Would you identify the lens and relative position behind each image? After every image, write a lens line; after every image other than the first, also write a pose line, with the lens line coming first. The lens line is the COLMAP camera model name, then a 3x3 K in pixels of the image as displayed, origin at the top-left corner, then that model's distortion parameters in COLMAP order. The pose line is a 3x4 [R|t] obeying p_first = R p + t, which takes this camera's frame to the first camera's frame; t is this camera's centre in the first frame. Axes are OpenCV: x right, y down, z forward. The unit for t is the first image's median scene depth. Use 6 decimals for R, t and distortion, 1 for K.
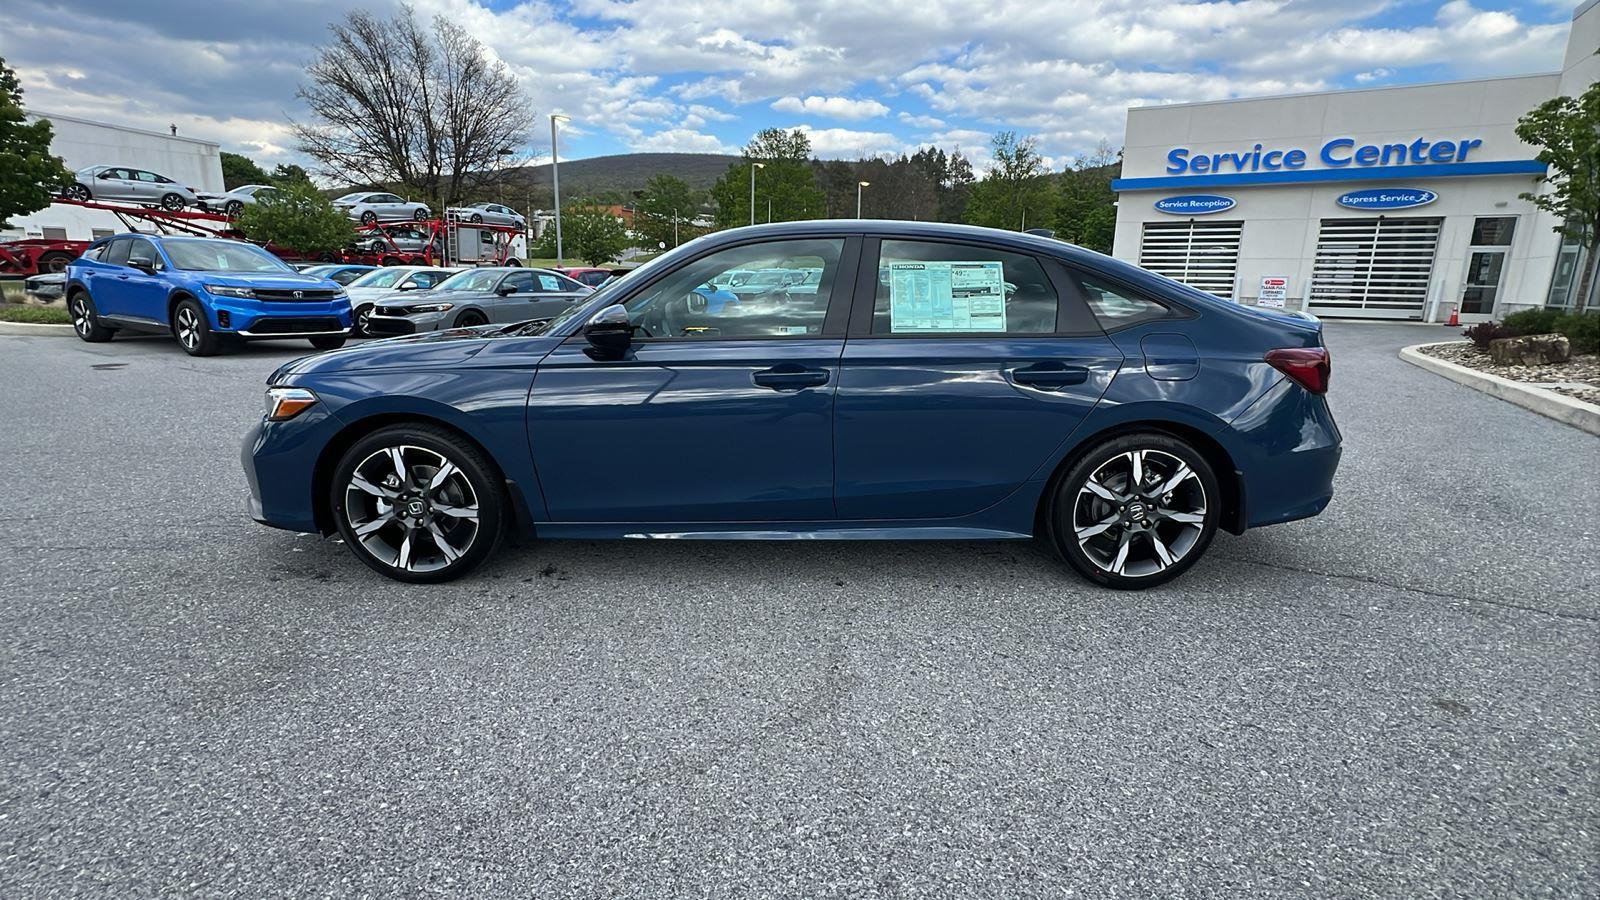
lens RADIAL K [[733.5, 0, 795.2], [0, 733.5, 451.0], [0, 0, 1]] dist [-0.001191, -0.000840]
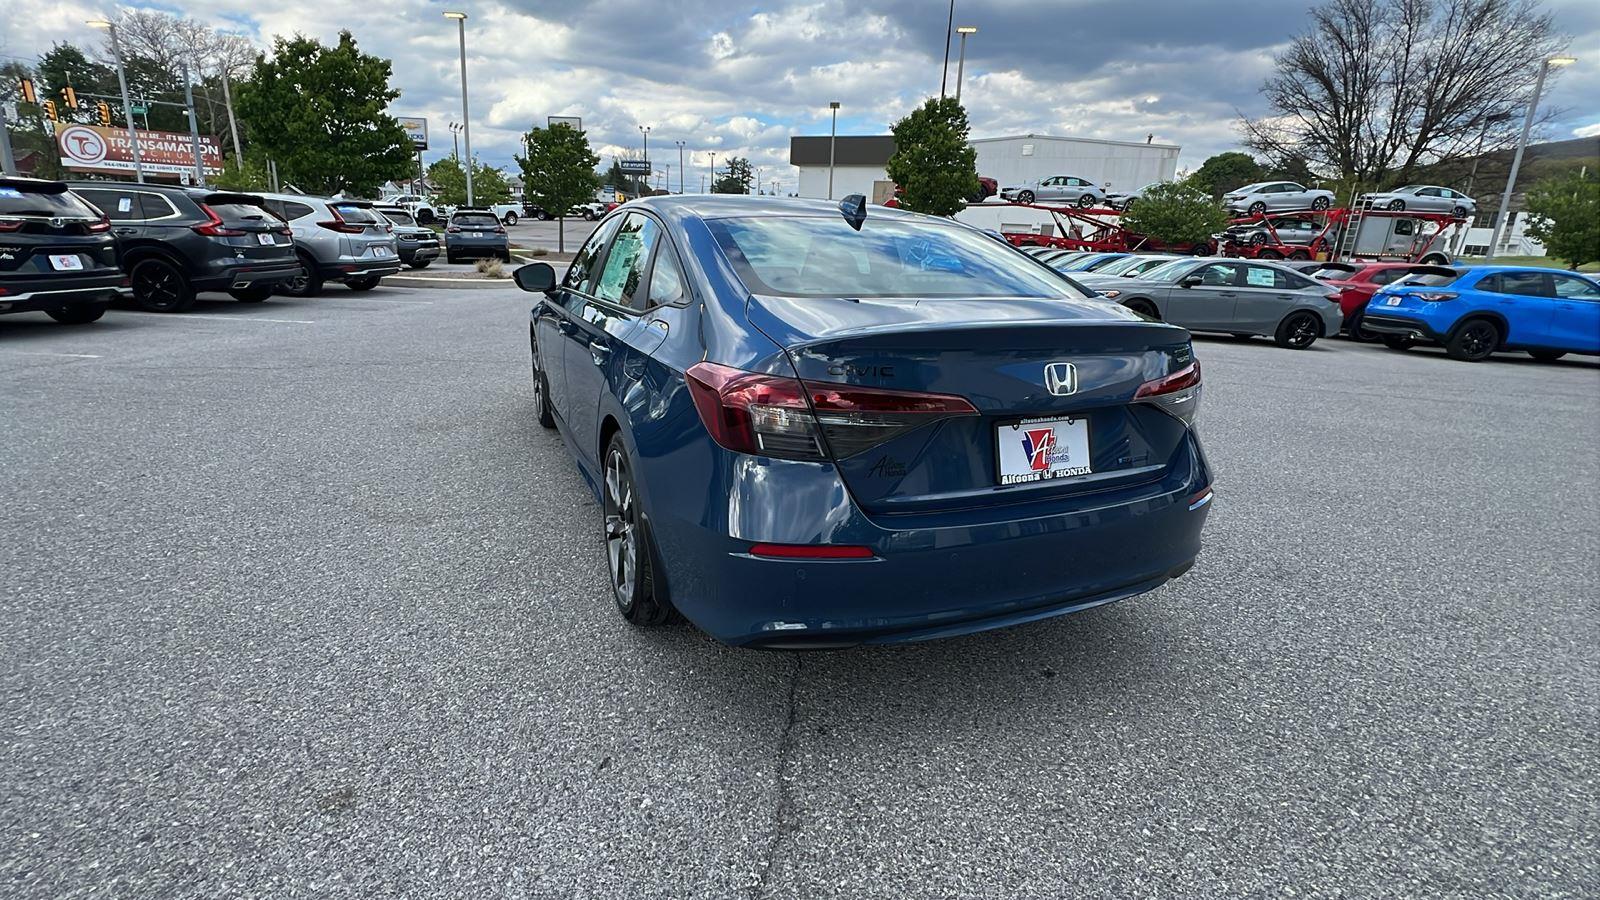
lens RADIAL K [[734.9, 0, 794.8], [0, 734.9, 452.1], [0, 0, 1]] dist [-0.001271, 0.000248]
pose [[0.405185, 0.254236, -0.878174, 0.108986], [-0.246504, 0.955362, 0.162847, -0.015826], [0.880375, 0.150490, 0.449769, 0.066383]]
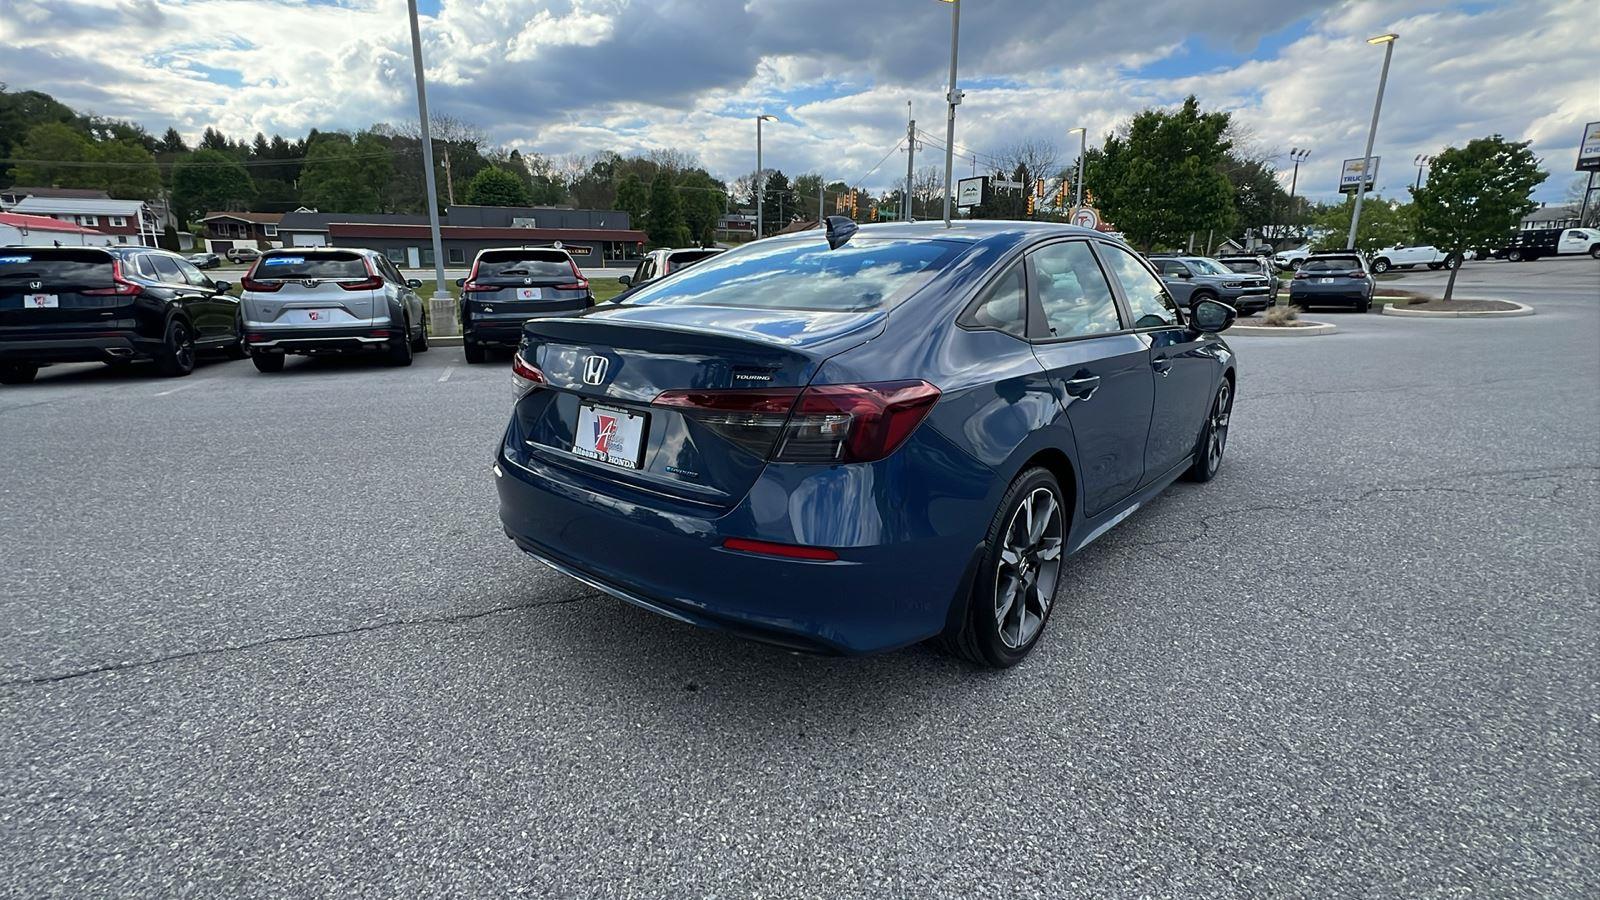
lens RADIAL K [[734.9, 0, 794.8], [0, 734.9, 452.1], [0, 0, 1]] dist [-0.001271, 0.000248]
pose [[-0.643067, 0.165920, -0.747620, 0.104339], [-0.192262, 0.910001, 0.367333, -0.035744], [0.741283, 0.379959, -0.553291, 0.152956]]
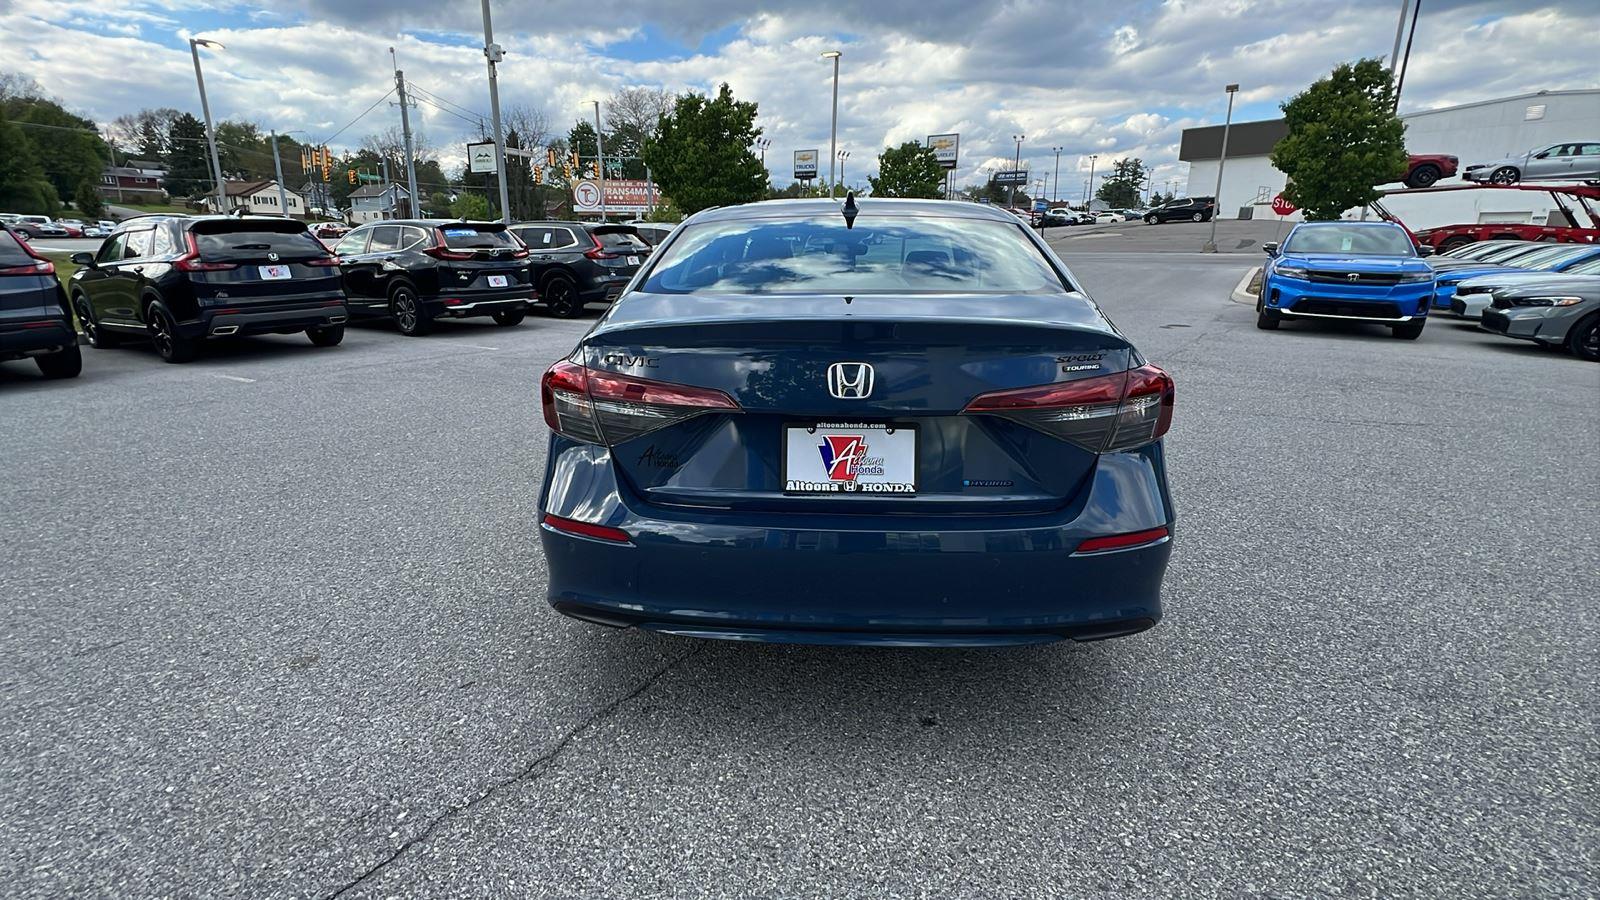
lens RADIAL K [[734.9, 0, 794.8], [0, 734.9, 452.1], [0, 0, 1]] dist [-0.001271, 0.000248]
pose [[-0.065270, 0.256527, -0.964331, 0.116296], [-0.235958, 0.935018, 0.264699, -0.024296], [0.969569, 0.244819, -0.000499, 0.103536]]
